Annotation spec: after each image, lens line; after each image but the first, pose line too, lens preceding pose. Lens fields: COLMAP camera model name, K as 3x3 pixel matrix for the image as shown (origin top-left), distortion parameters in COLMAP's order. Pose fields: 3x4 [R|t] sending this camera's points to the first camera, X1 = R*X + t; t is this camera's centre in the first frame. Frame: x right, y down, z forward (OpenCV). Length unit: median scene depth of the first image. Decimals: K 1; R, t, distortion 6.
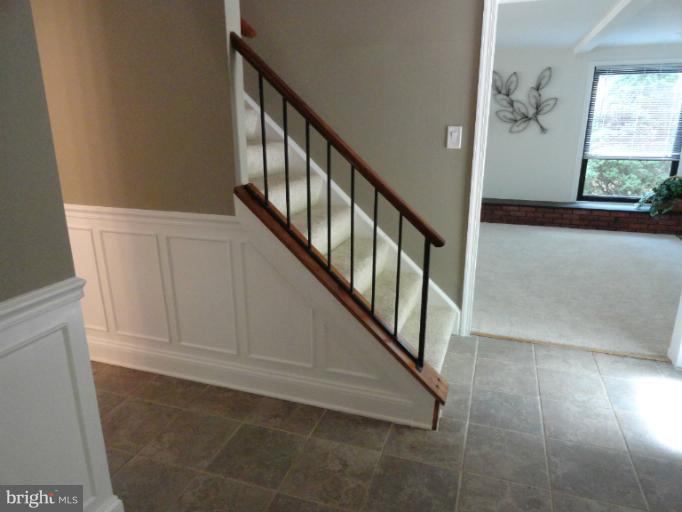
lens RADIAL K [[469.0, 0, 341.0], [0, 469.0, 256.0], [0, 0, 1]] dist [0.005271, 0.001460]
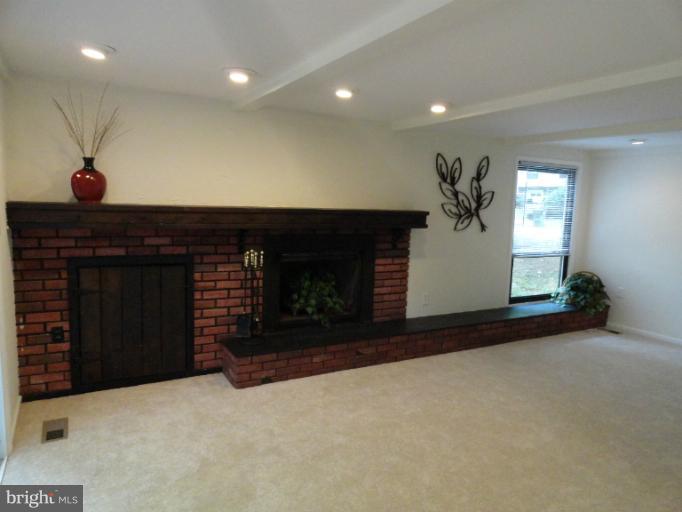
lens RADIAL K [[469.0, 0, 341.0], [0, 469.0, 256.0], [0, 0, 1]] dist [0.005271, 0.001460]
pose [[0.657972, -0.061886, 0.750495, -0.364652], [0.177672, 0.981239, -0.074855, -0.200663], [-0.731782, 0.182594, 0.656623, 0.646683]]
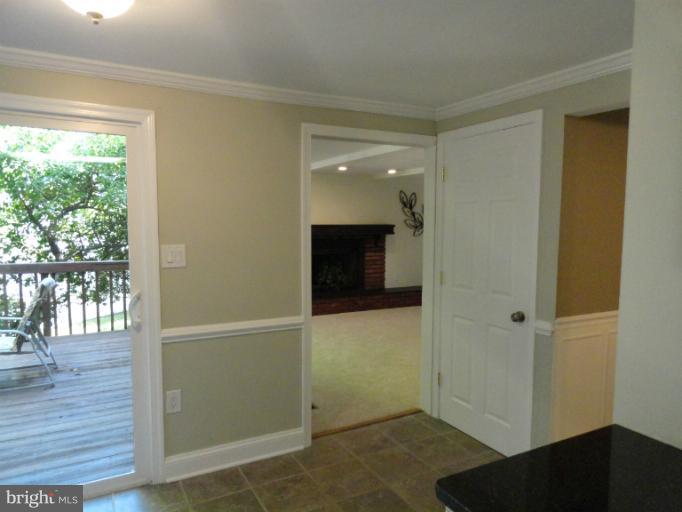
lens RADIAL K [[469.0, 0, 341.0], [0, 469.0, 256.0], [0, 0, 1]] dist [0.005271, 0.001460]
pose [[0.675552, -0.049256, 0.735665, -0.757154], [0.200823, 0.972335, -0.119312, -0.095165], [-0.709436, 0.228340, 0.666754, 0.292203]]
